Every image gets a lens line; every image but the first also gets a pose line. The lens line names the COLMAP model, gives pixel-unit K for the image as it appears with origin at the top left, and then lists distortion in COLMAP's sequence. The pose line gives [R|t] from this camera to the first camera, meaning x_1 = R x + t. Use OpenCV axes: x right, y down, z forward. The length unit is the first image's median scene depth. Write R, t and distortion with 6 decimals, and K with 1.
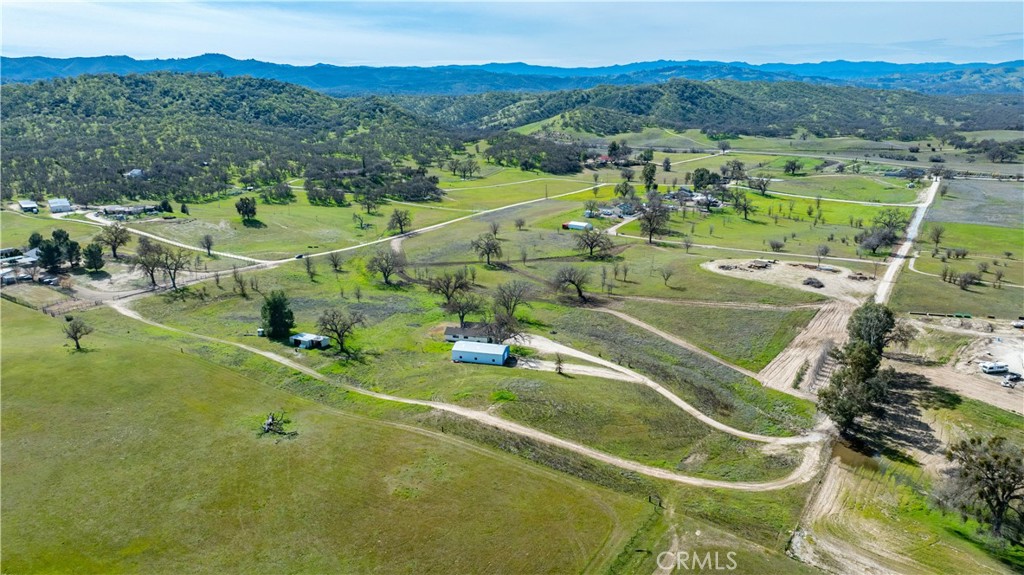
lens RADIAL K [[730.4, 0, 512.0], [0, 730.4, 287.5], [0, 0, 1]] dist [-0.058534, 0.049878]
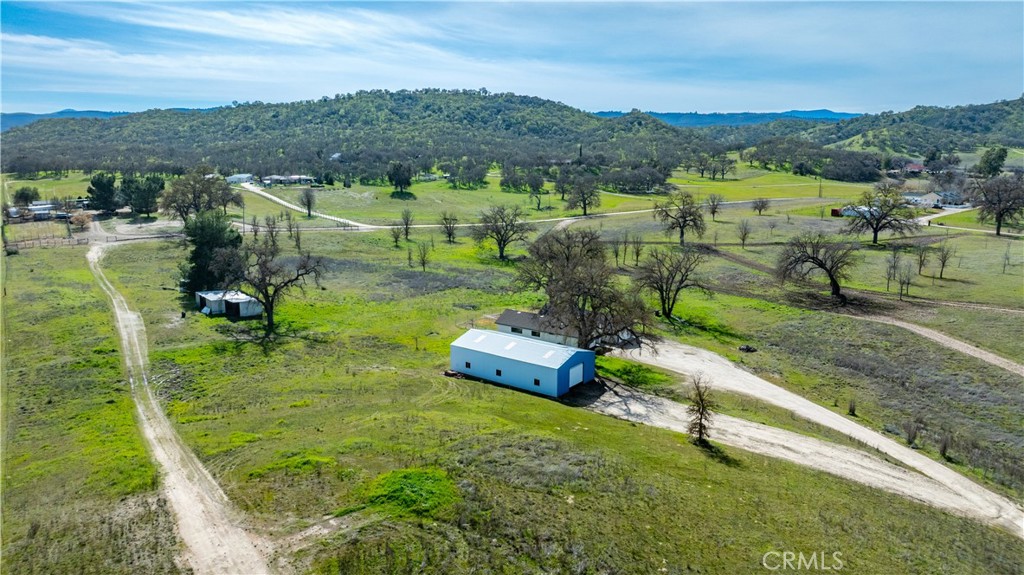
lens RADIAL K [[730.4, 0, 512.0], [0, 730.4, 287.5], [0, 0, 1]] dist [-0.058534, 0.049878]
pose [[0.924703, 0.077934, -0.372627, 0.062815], [-0.103772, 0.993355, -0.049762, 0.045326], [0.366272, 0.084683, 0.926646, 0.407607]]
